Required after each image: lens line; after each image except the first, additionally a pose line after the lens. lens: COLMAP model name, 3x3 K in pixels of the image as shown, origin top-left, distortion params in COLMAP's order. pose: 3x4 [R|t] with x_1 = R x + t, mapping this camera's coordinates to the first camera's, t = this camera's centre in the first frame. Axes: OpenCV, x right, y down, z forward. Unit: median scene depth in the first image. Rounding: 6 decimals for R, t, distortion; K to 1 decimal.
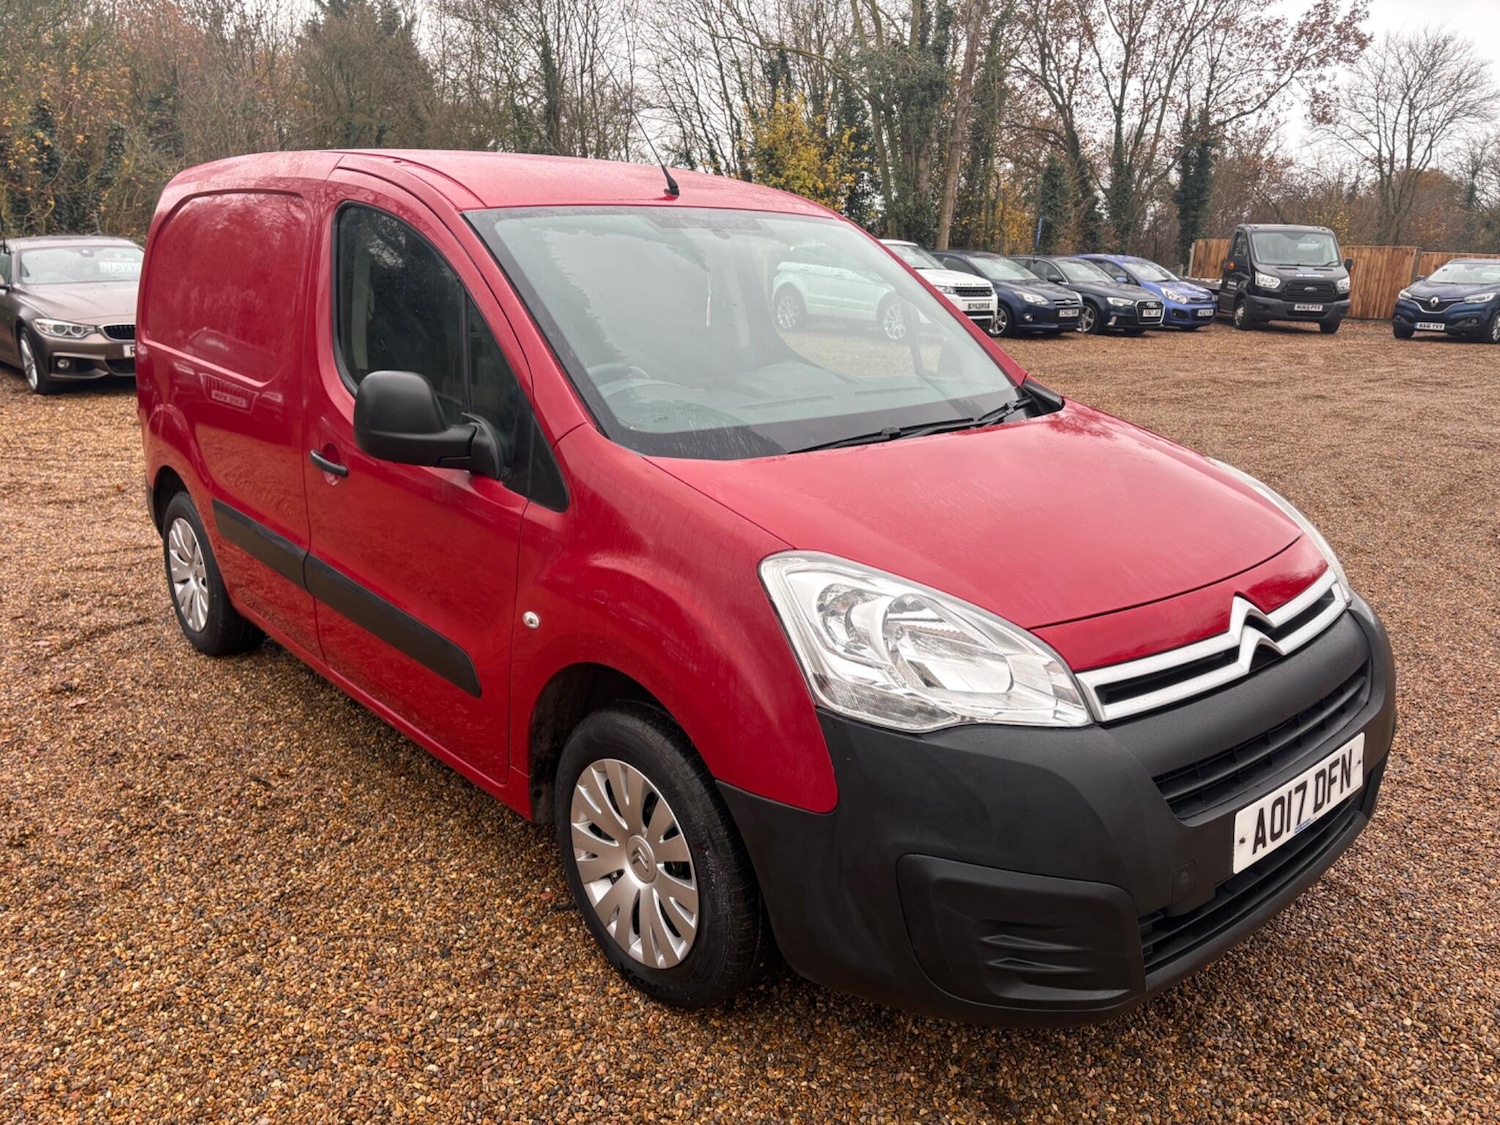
lens RADIAL K [[1123.4, 0, 753.3], [0, 1123.4, 562.3], [0, 0, 1]] dist [0.062554, -0.067866]
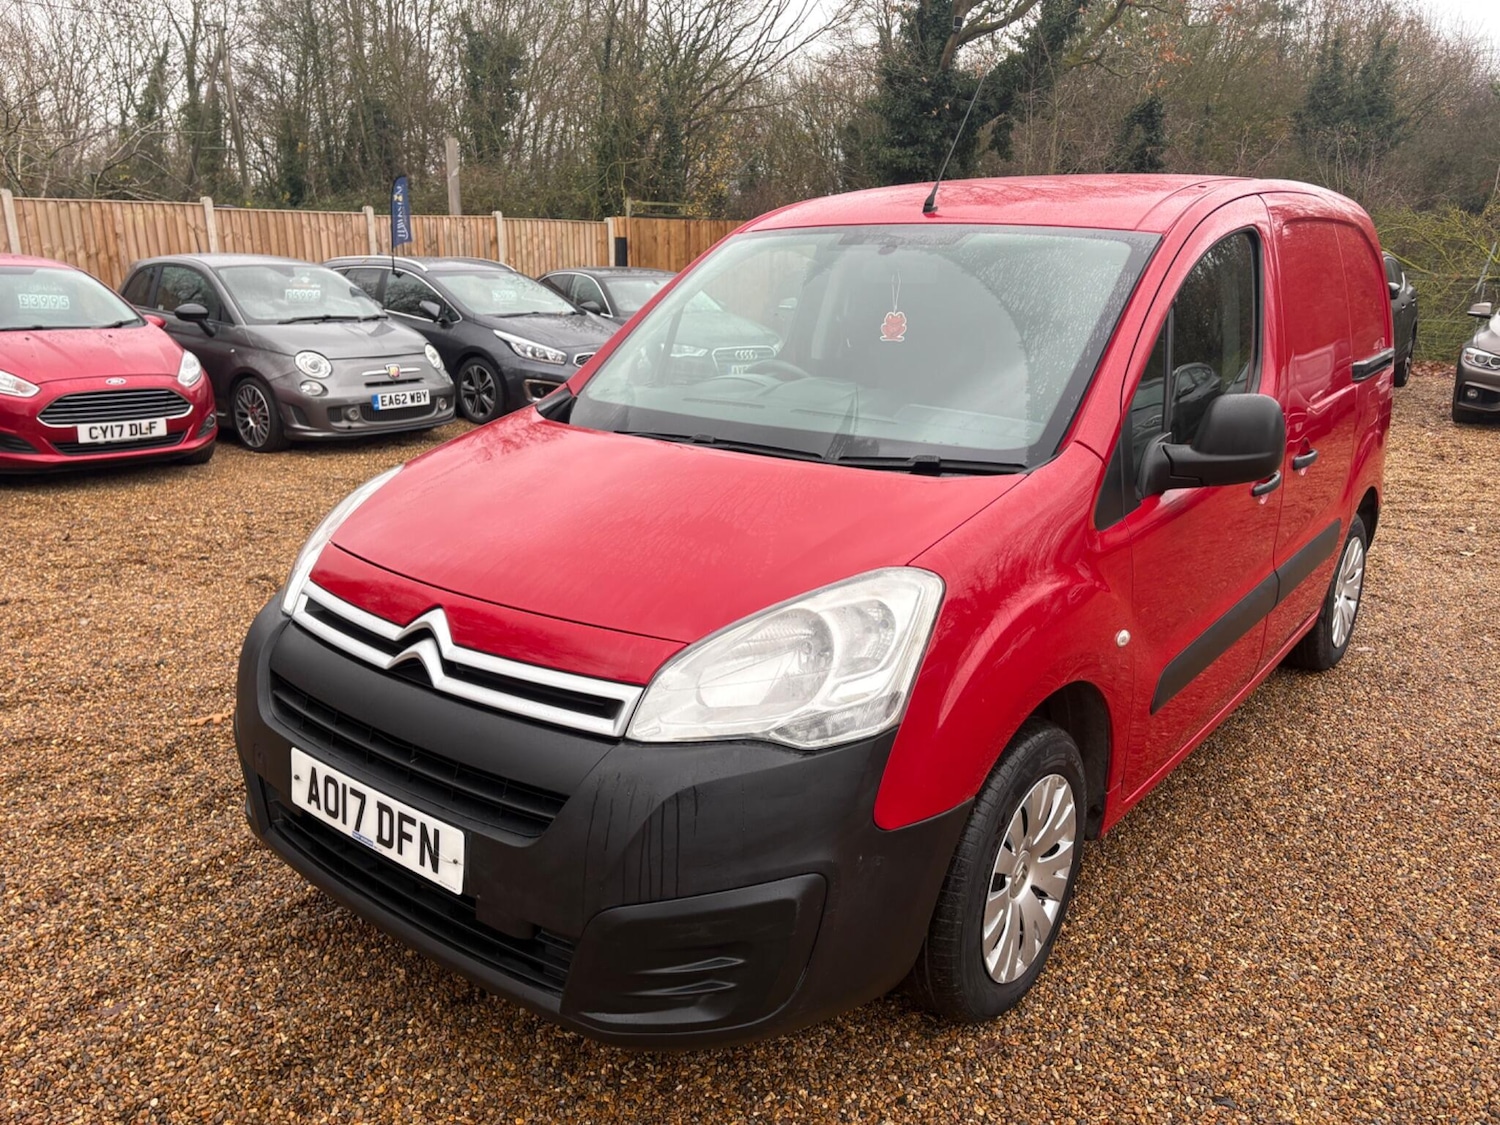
lens RADIAL K [[1123.4, 0, 744.8], [0, 1123.4, 564.9], [0, 0, 1]] dist [0.062554, -0.067866]
pose [[0.166508, 0.249335, -0.953995, 0.979752], [-0.275878, 0.940643, 0.197694, -0.190752], [0.946661, 0.230269, 0.225411, 0.720185]]
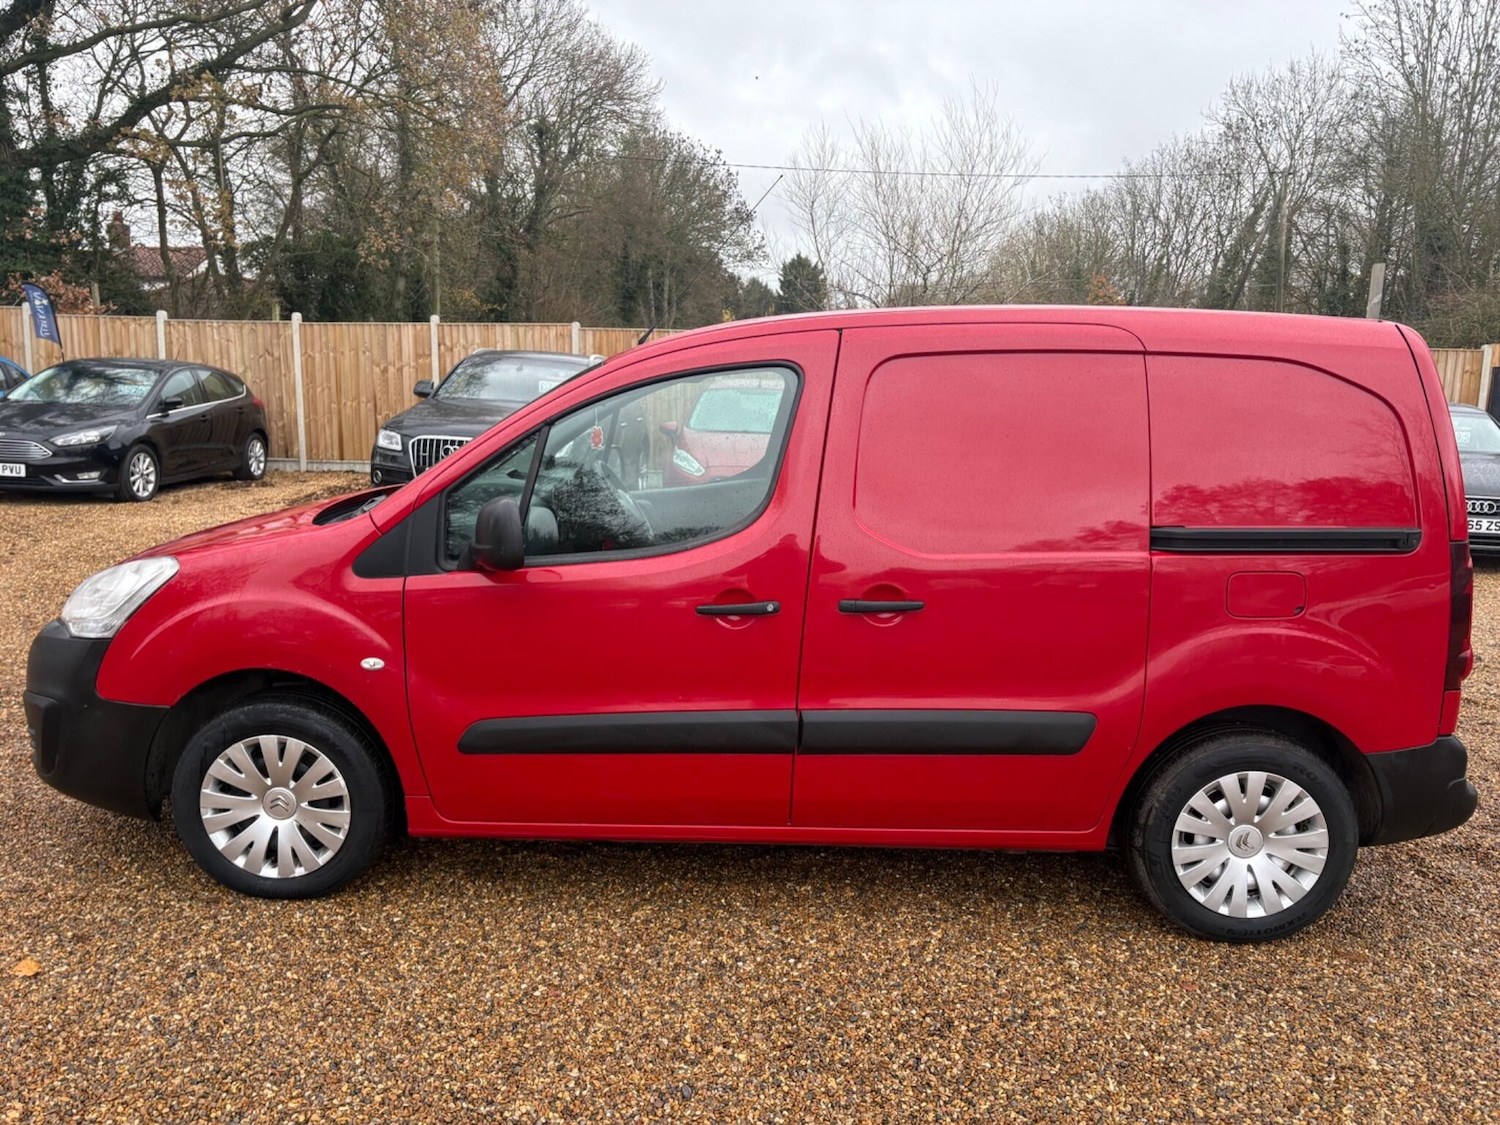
lens RADIAL K [[1123.4, 0, 743.9], [0, 1123.4, 561.9], [0, 0, 1]] dist [0.062554, -0.067866]
pose [[-0.681146, 0.097679, -0.725602, 0.797410], [-0.228194, 0.913370, 0.337169, -0.571758], [0.695677, 0.395239, -0.599849, 1.978906]]
